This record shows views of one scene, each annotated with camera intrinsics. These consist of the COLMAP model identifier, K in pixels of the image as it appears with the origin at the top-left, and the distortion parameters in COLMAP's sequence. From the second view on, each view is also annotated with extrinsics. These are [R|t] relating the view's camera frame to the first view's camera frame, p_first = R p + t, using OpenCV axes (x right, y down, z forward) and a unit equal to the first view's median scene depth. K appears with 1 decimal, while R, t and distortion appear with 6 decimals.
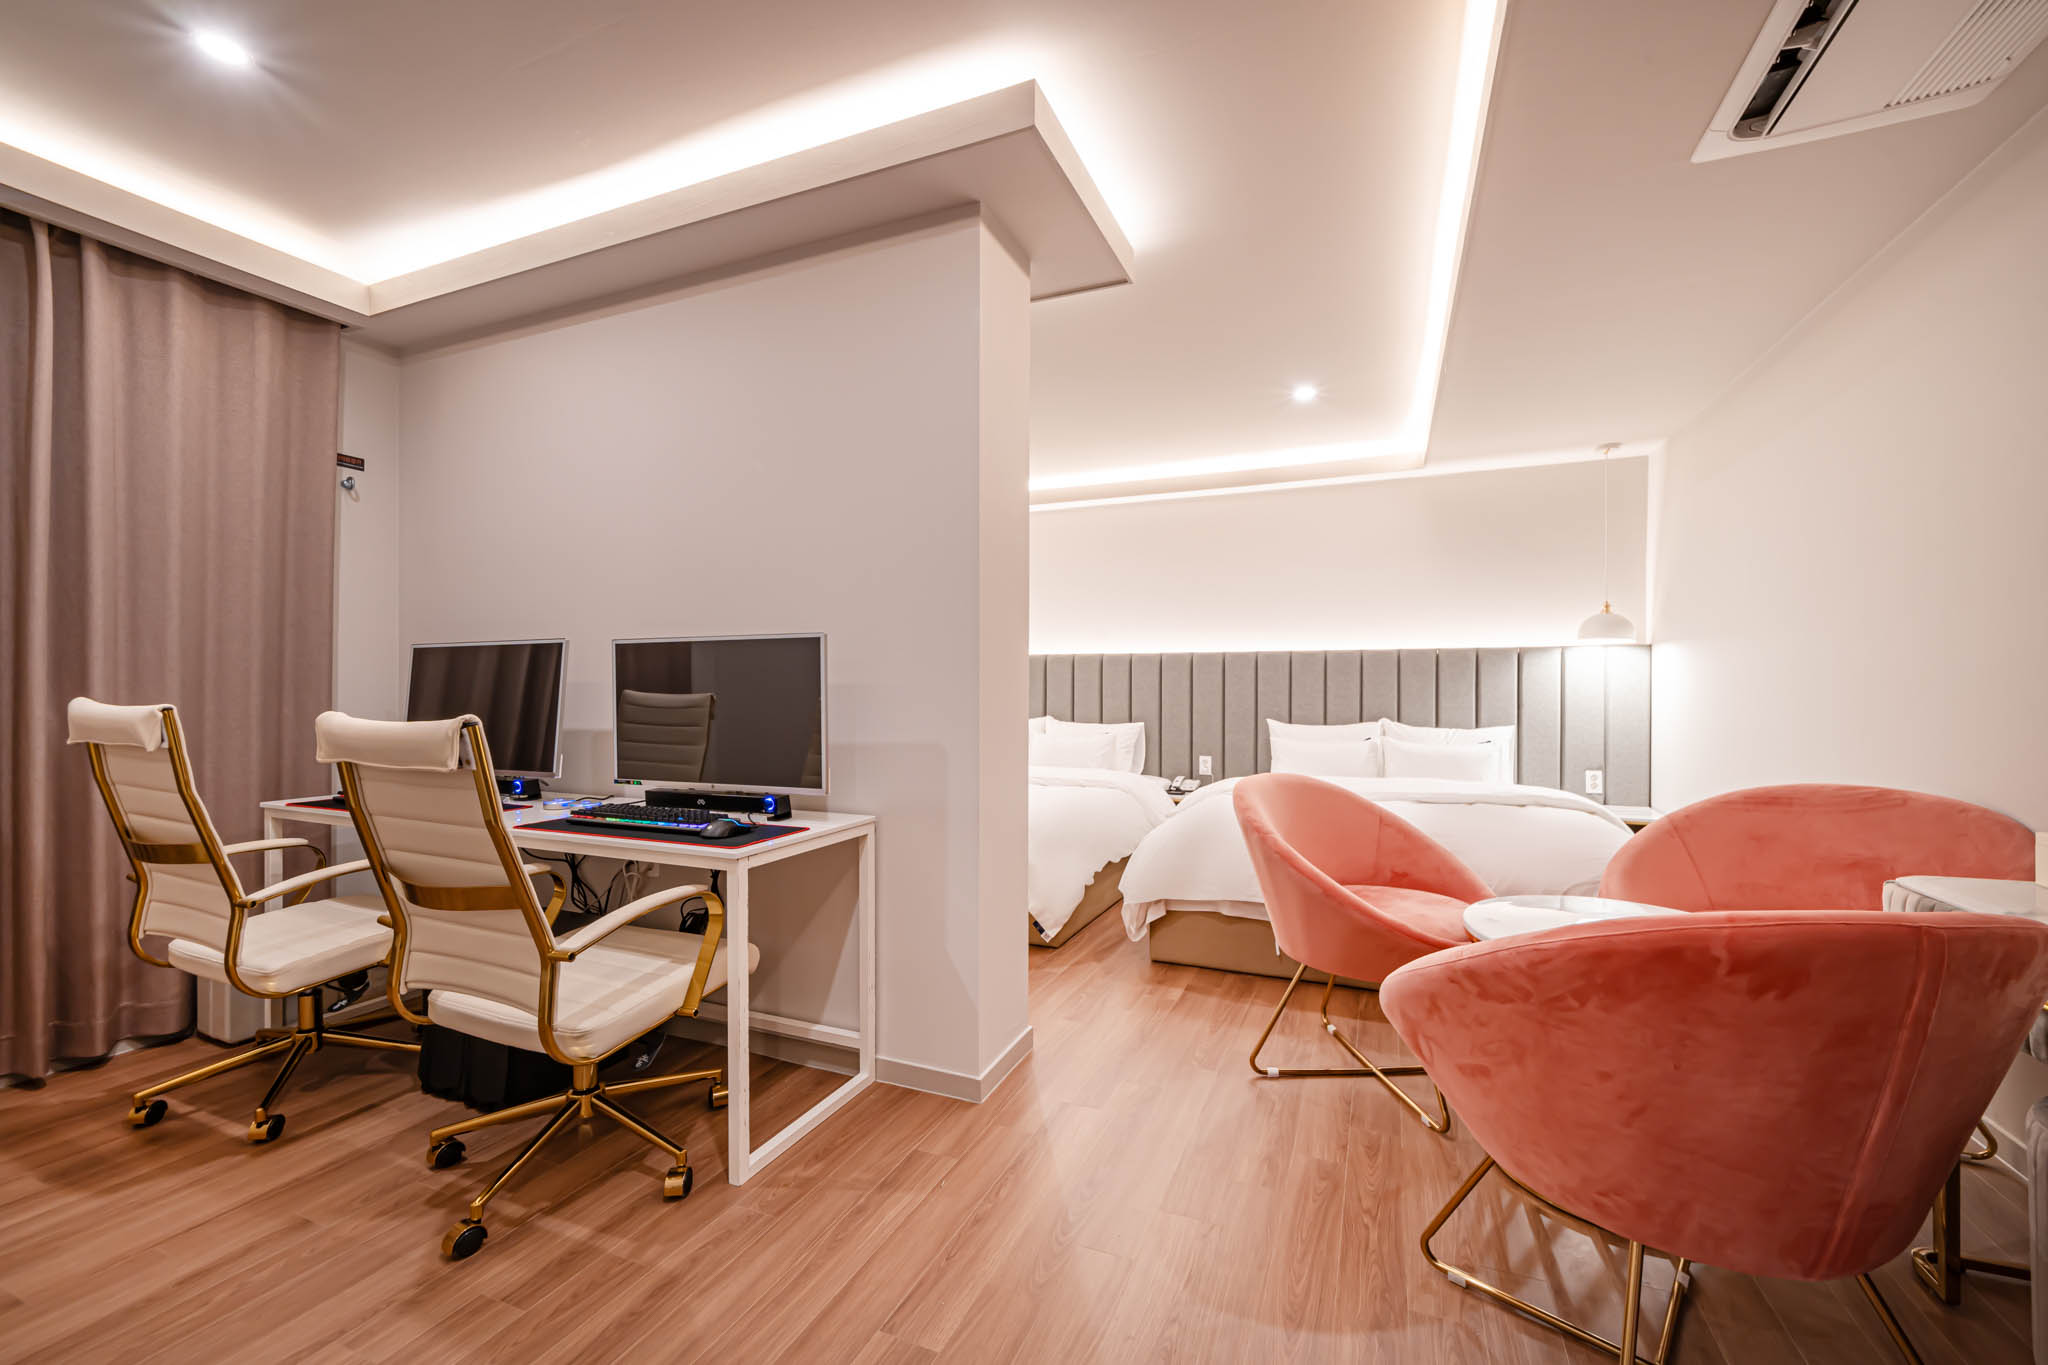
lens RADIAL K [[796.2, 0, 1059.5], [0, 796.2, 690.1], [0, 0, 1]] dist [-0.001157, -0.000007]
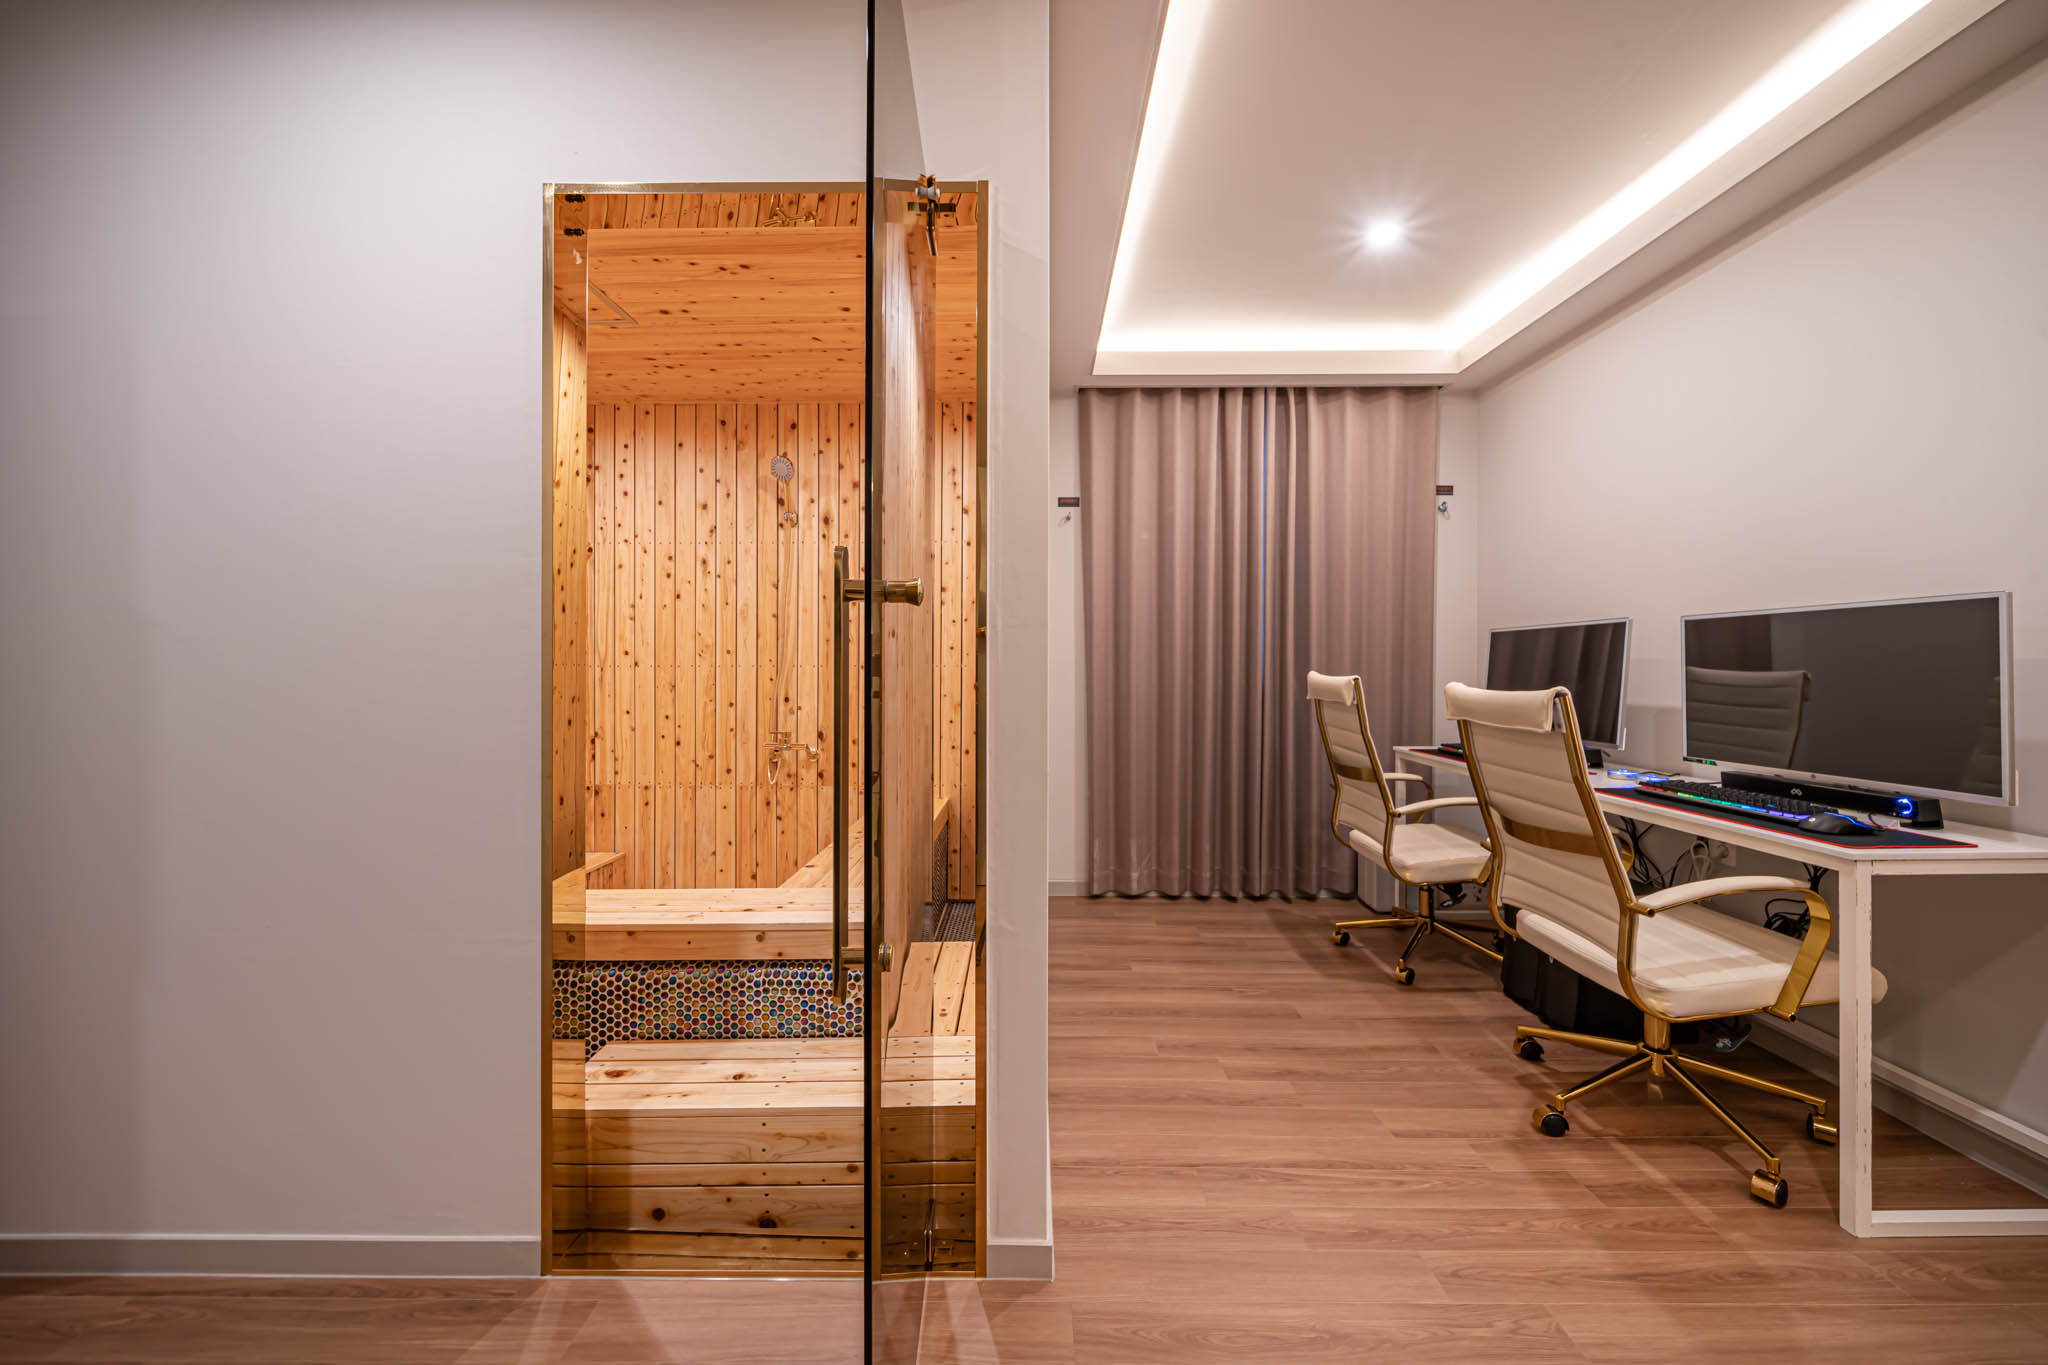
lens RADIAL K [[786.1, 0, 1023.0], [0, 786.1, 665.4], [0, 0, 1]] dist [-0.002259, -0.000255]
pose [[0.376922, 0.000073, -0.926245, 0.045086], [-0.001662, 0.999998, -0.000597, -0.000062], [0.926244, 0.001764, 0.376921, -0.160972]]
